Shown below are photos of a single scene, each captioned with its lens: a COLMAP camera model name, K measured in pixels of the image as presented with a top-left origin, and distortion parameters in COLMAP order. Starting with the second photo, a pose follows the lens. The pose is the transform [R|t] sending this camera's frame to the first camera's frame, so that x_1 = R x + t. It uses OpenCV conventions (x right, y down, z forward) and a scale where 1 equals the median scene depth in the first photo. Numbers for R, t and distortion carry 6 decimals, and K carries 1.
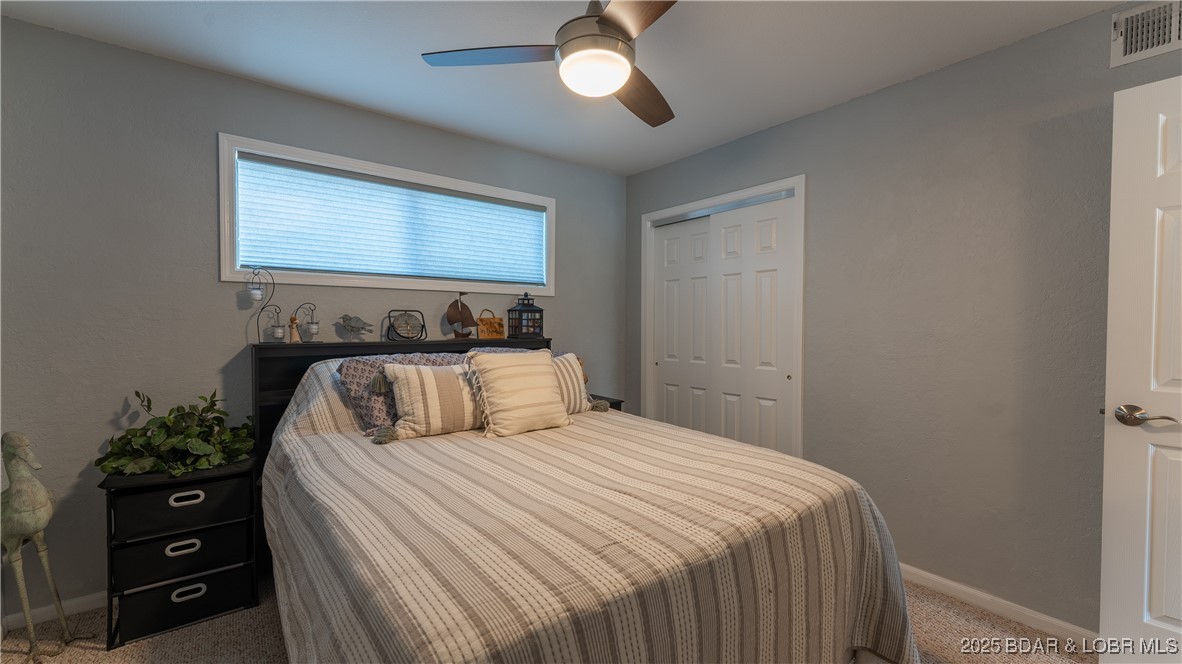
lens RADIAL K [[474.9, 0, 581.2], [0, 474.9, 334.1], [0, 0, 1]] dist [0.000419, 0.000070]
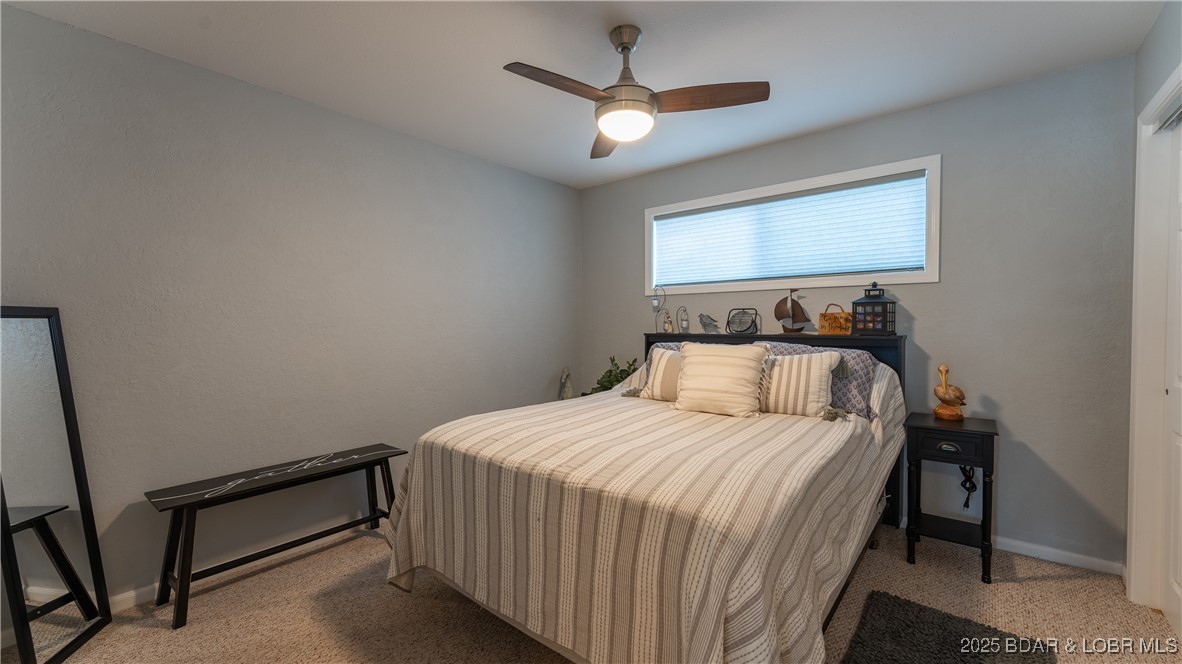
lens RADIAL K [[474.9, 0, 581.2], [0, 474.9, 334.1], [0, 0, 1]] dist [0.000419, 0.000070]
pose [[0.210672, 0.019689, -0.977358, 0.674429], [-0.012112, 0.999773, 0.017529, -0.002086], [0.977482, 0.008144, 0.210863, 0.325553]]
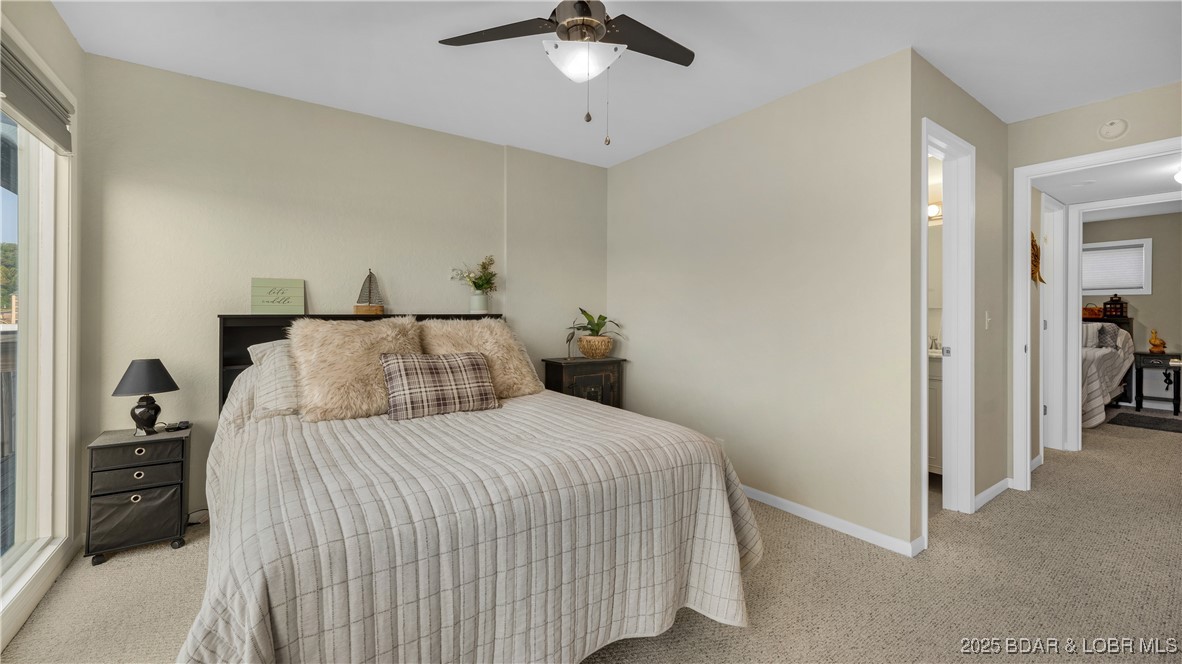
lens RADIAL K [[469.2, 0, 592.1], [0, 469.2, 313.8], [0, 0, 1]] dist [-0.000303, -0.000028]
pose [[-0.030658, -0.006029, -0.999512, 2.029305], [-0.023867, 0.999701, -0.005298, 0.058952], [0.999245, 0.023693, -0.030793, -1.167455]]
